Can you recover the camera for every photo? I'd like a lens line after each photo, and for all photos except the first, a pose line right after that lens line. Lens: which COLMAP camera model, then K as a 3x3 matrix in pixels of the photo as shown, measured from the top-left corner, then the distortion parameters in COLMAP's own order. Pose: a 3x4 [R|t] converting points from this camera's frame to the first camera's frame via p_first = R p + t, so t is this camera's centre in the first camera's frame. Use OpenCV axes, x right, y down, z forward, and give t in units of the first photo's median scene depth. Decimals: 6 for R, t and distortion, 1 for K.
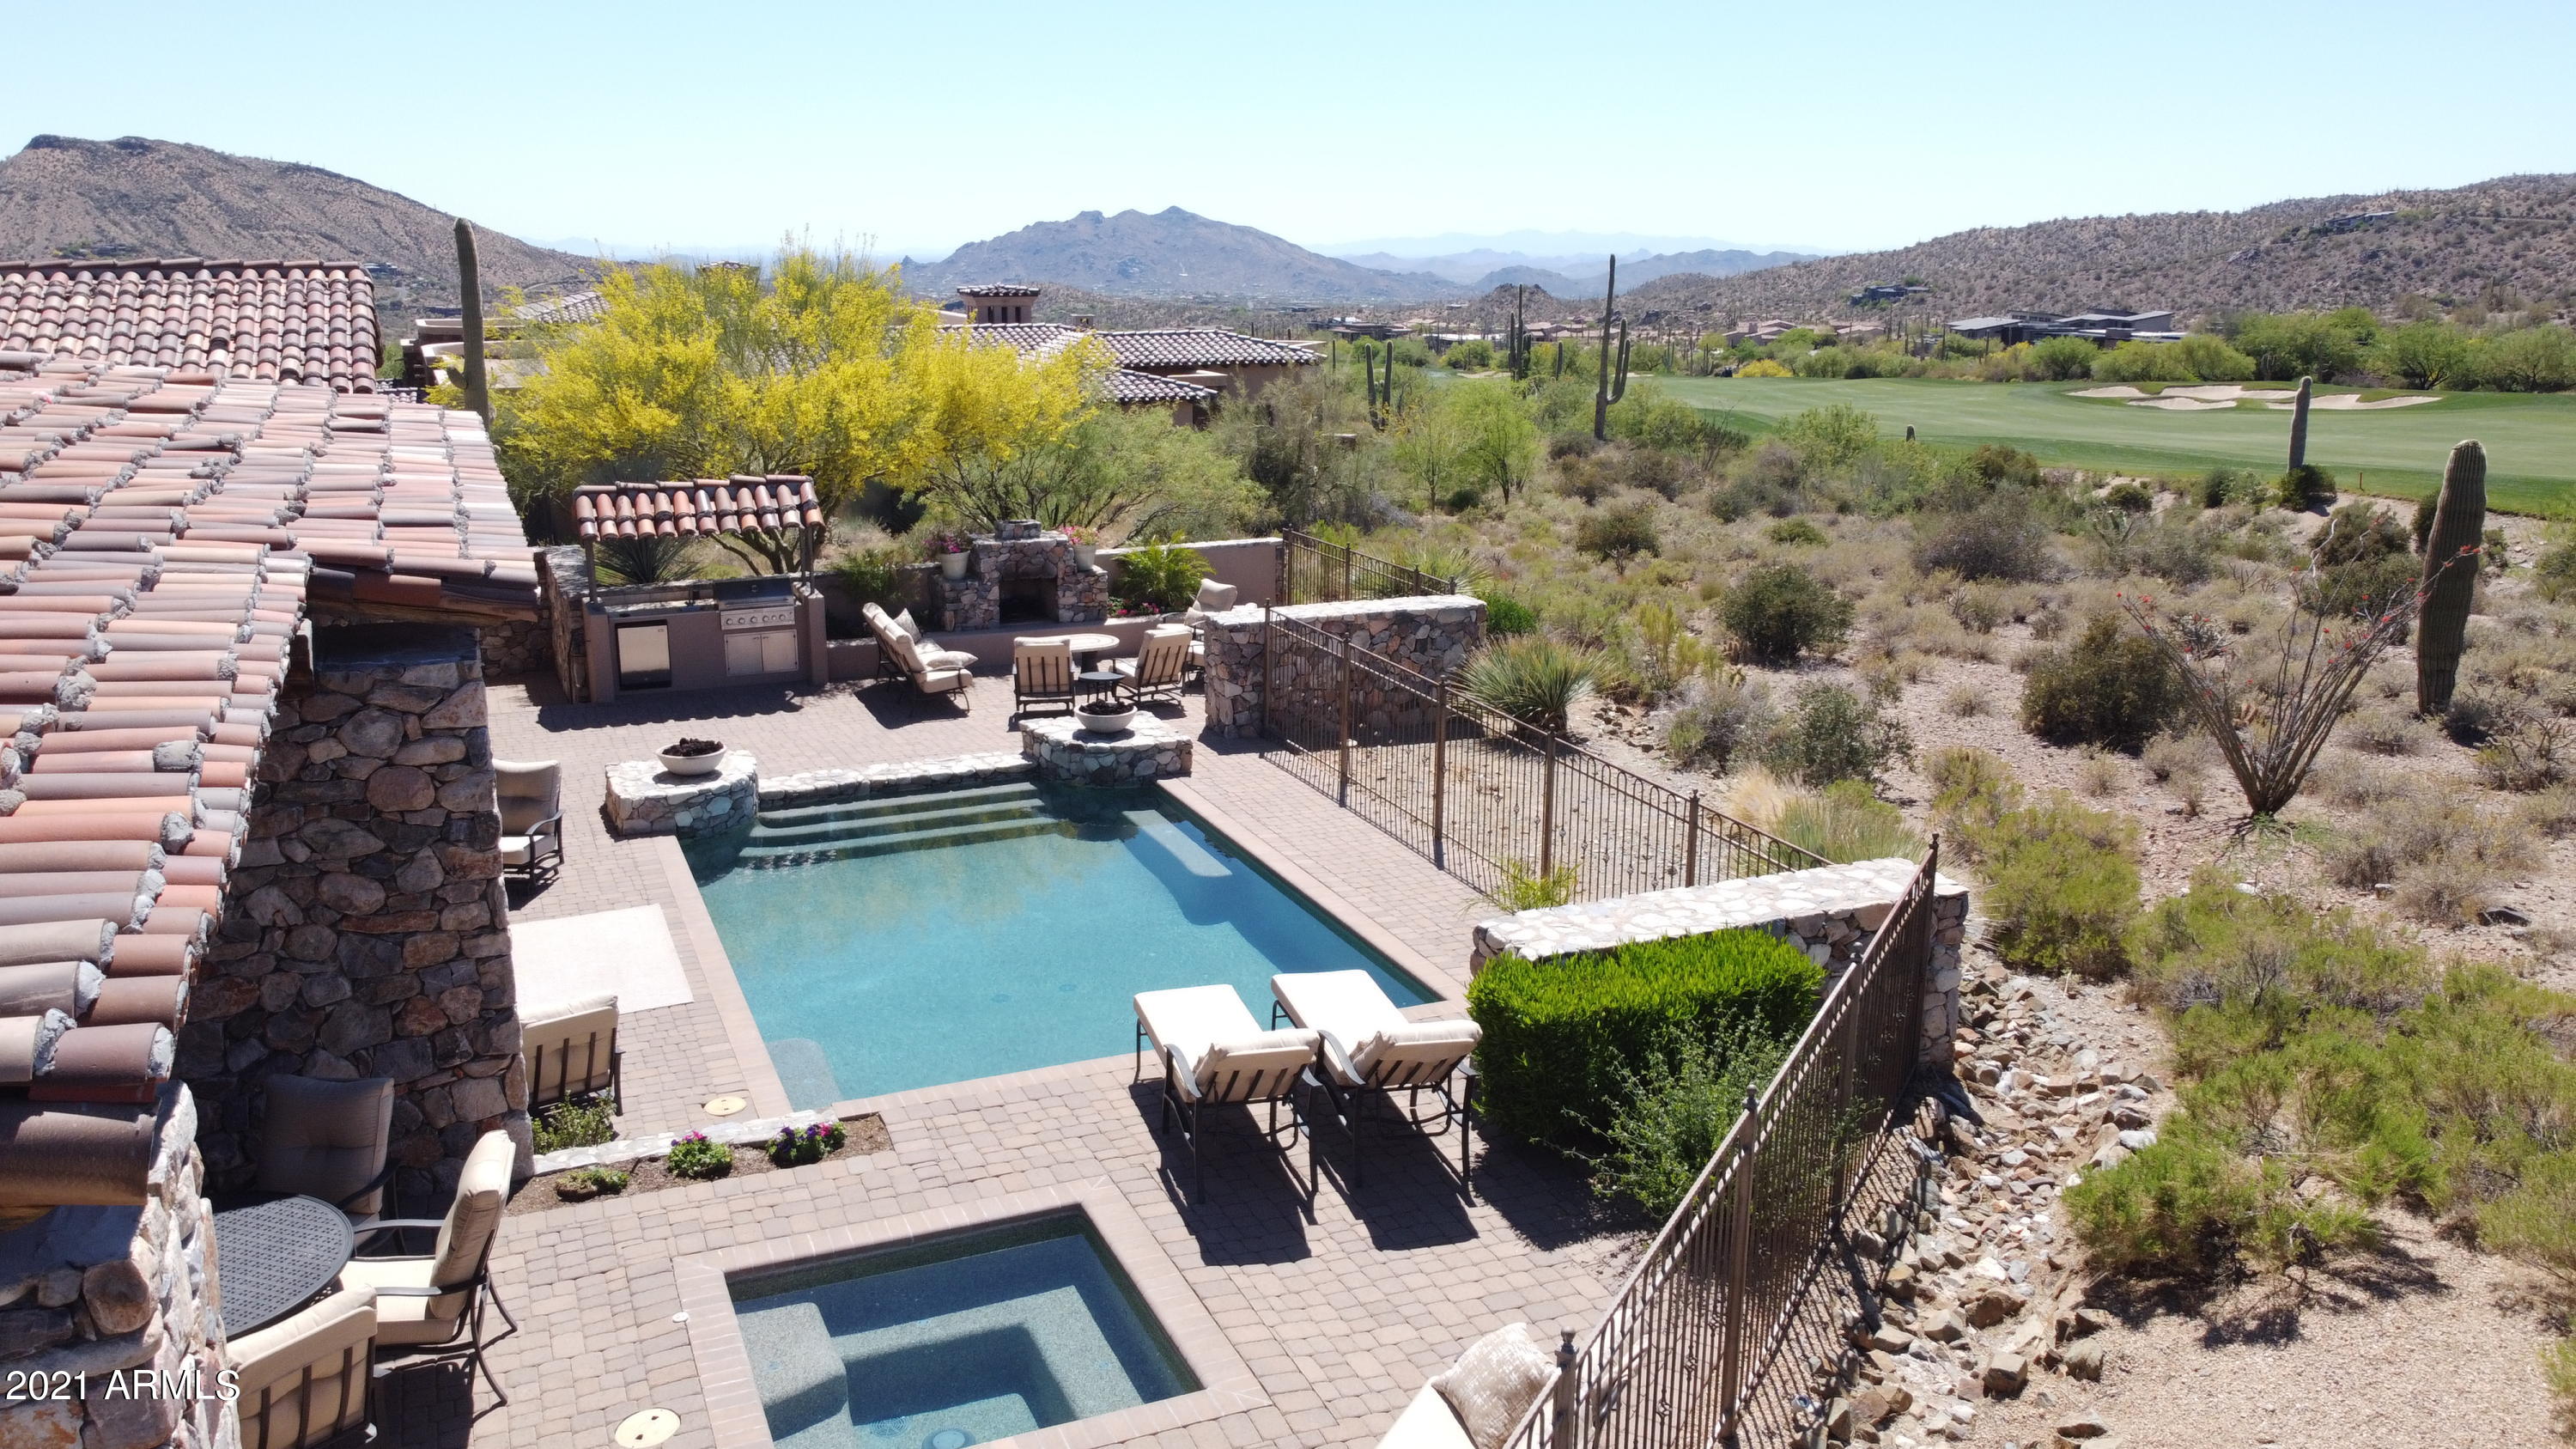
lens RADIAL K [[1950.3, 0, 1270.8], [0, 1950.3, 725.0], [0, 0, 1]] dist [0.012819, -0.006477]
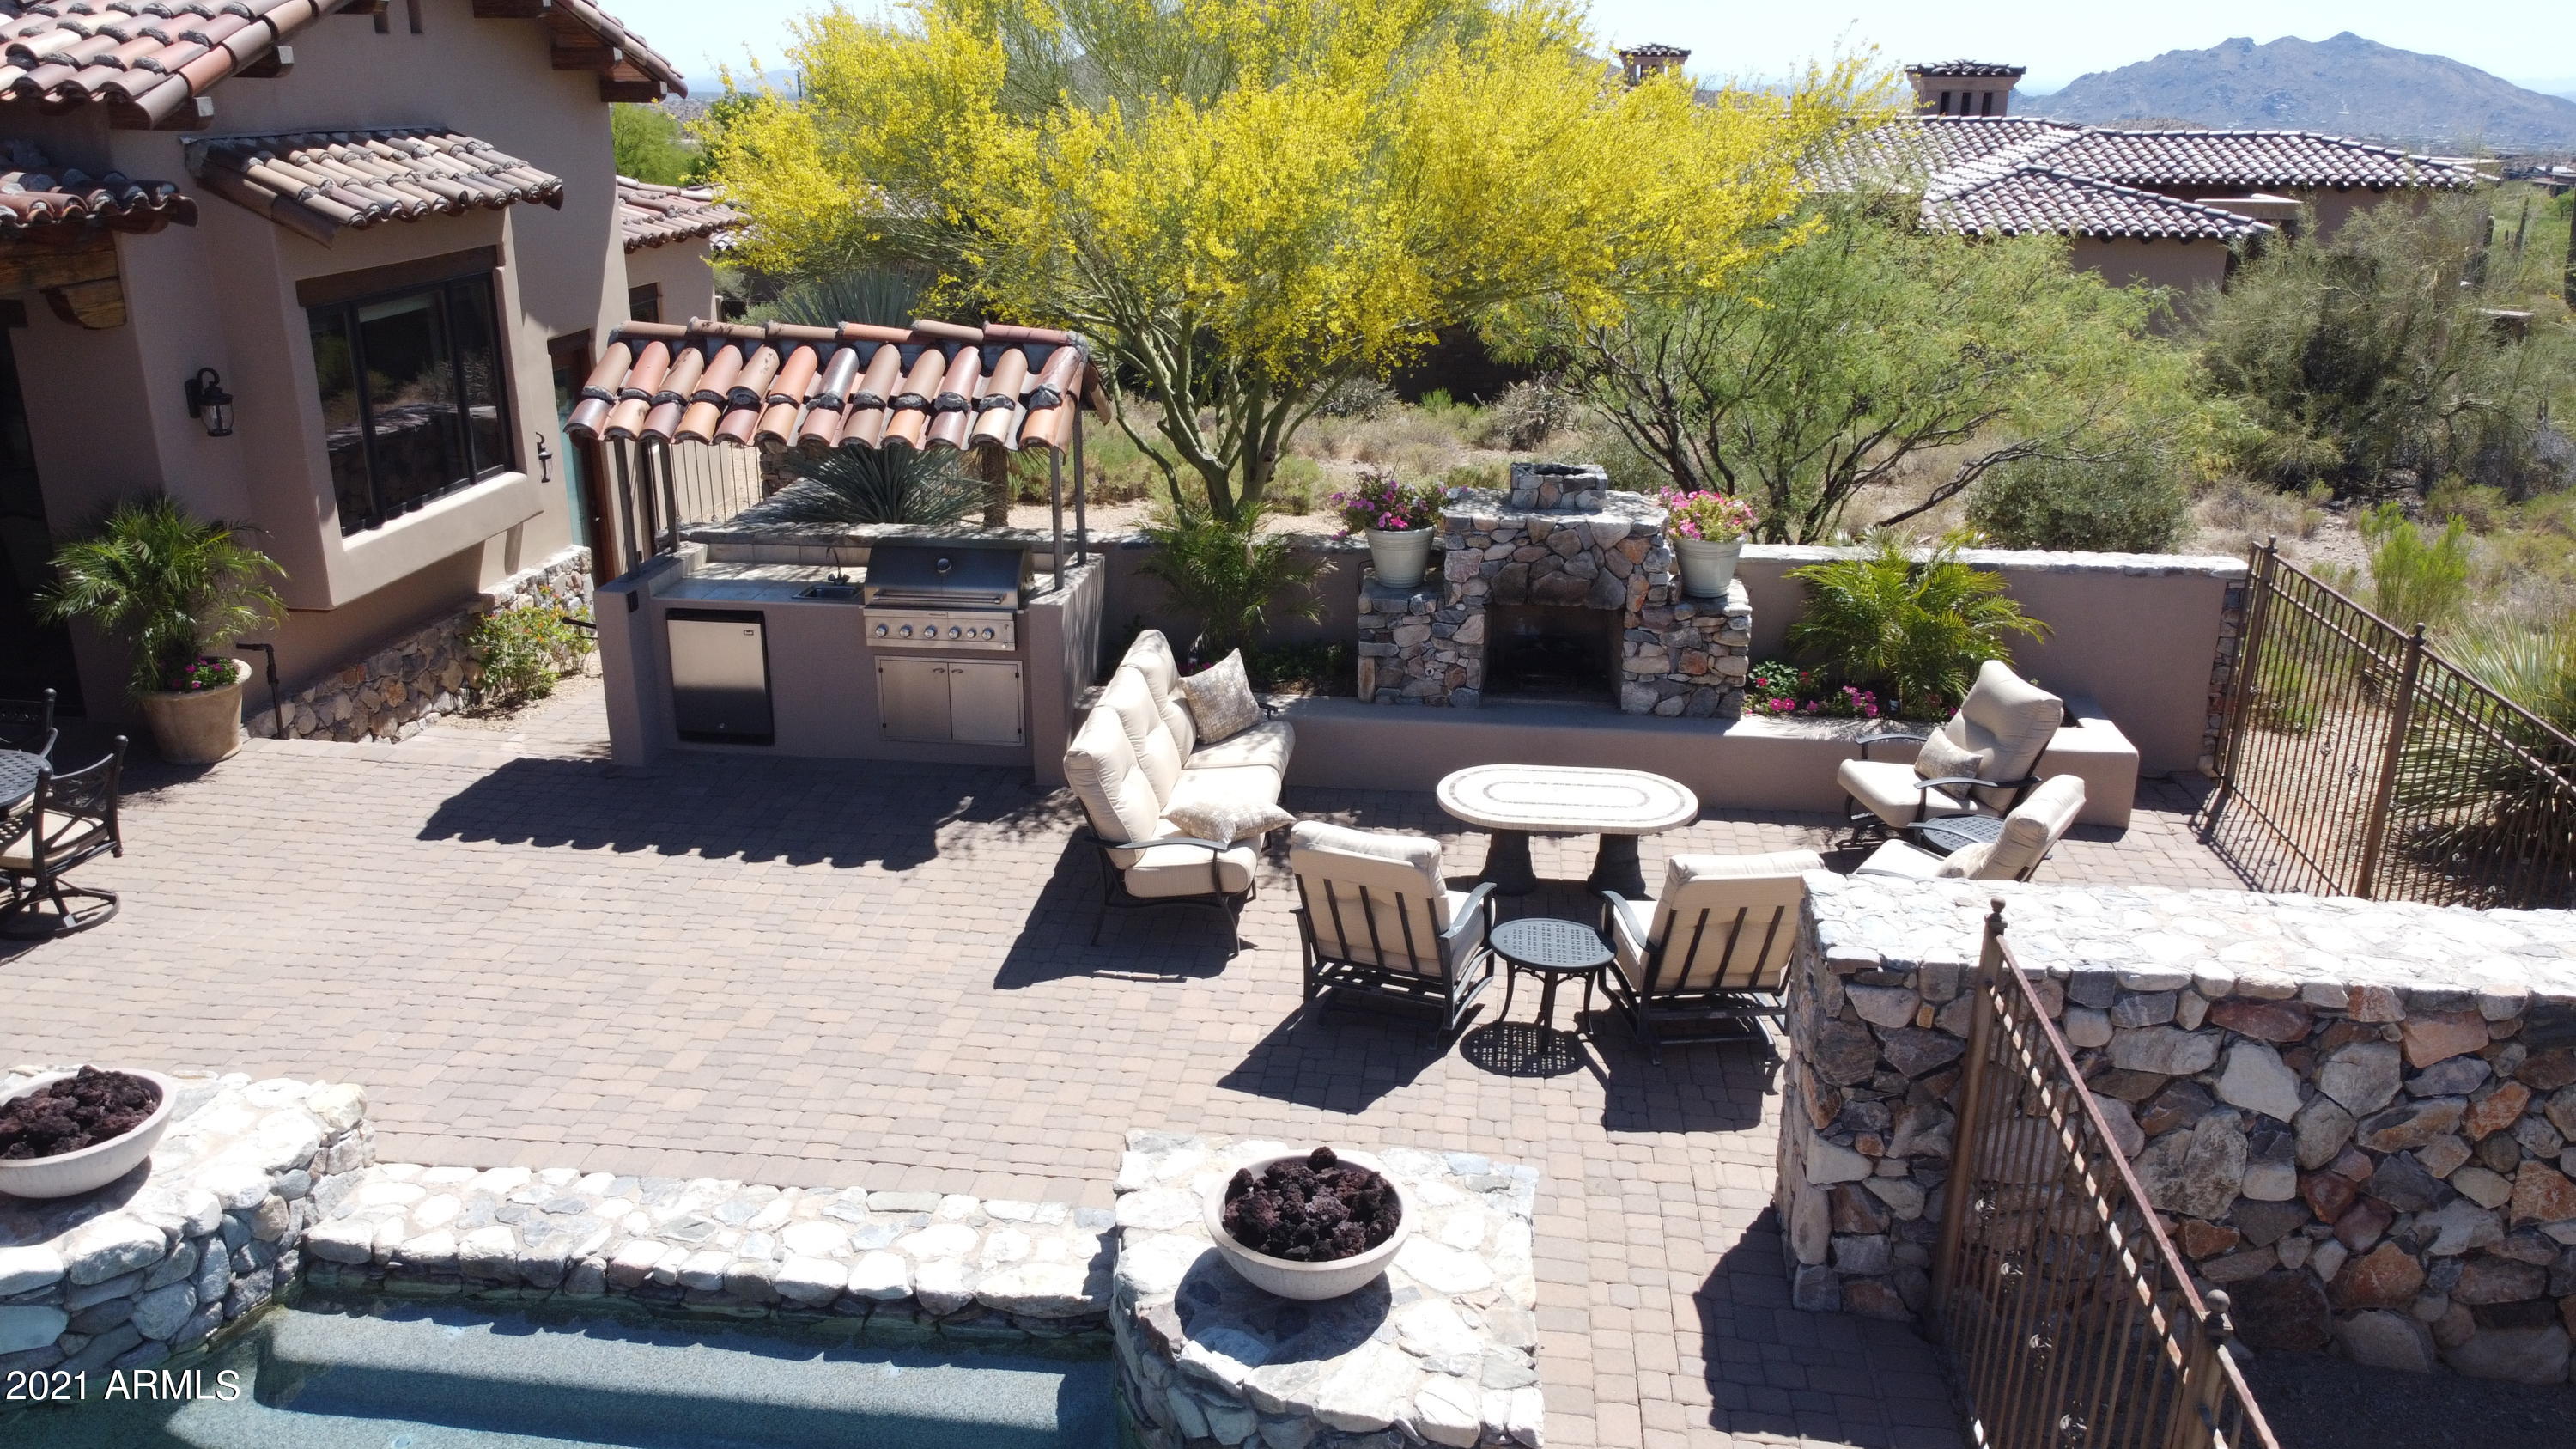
lens RADIAL K [[1950.3, 0, 1285.4], [0, 1950.3, 715.1], [0, 0, 1]] dist [0.012819, -0.006477]
pose [[0.867343, 0.163865, -0.469961, 0.030481], [-0.127817, 0.985914, 0.107872, -0.088740], [0.481018, -0.033493, 0.876071, 0.583064]]
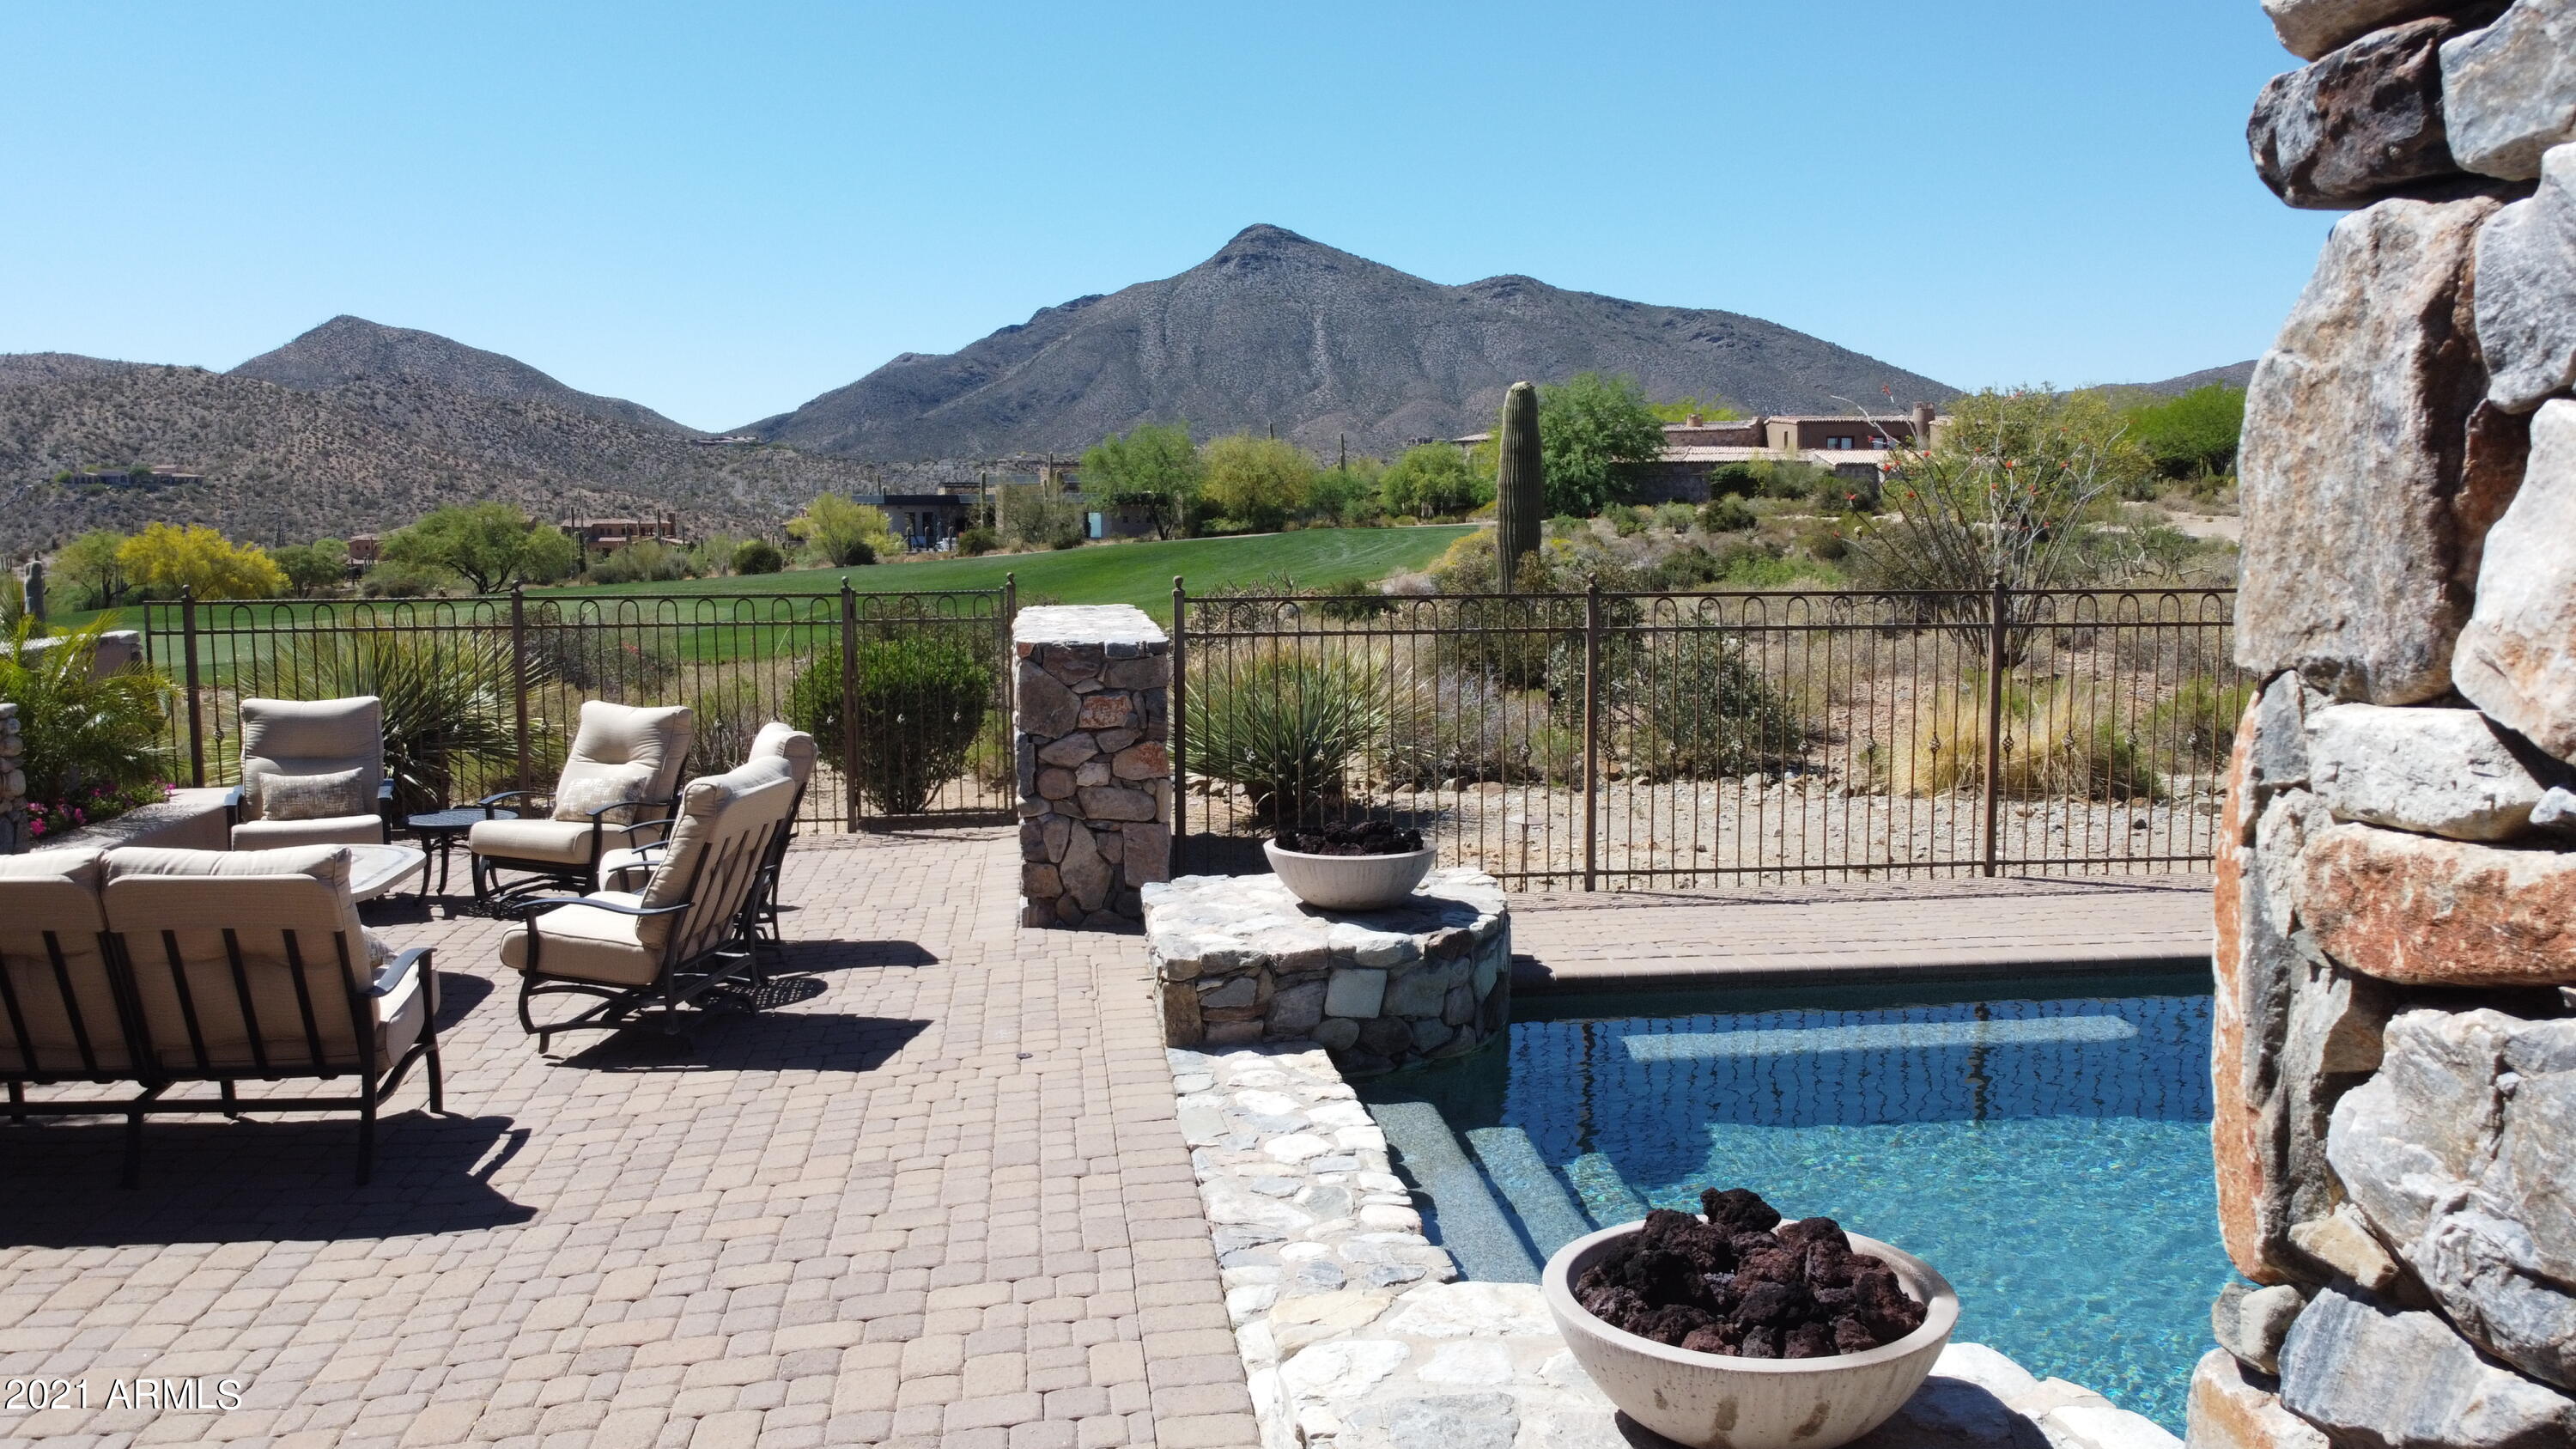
lens RADIAL K [[1950.3, 0, 1276.9], [0, 1950.3, 720.6], [0, 0, 1]] dist [0.012819, -0.006477]
pose [[0.283746, -0.107590, 0.952844, -0.343155], [0.243473, 0.969204, 0.036934, -0.037636], [-0.927474, 0.221512, 0.301203, 0.706804]]
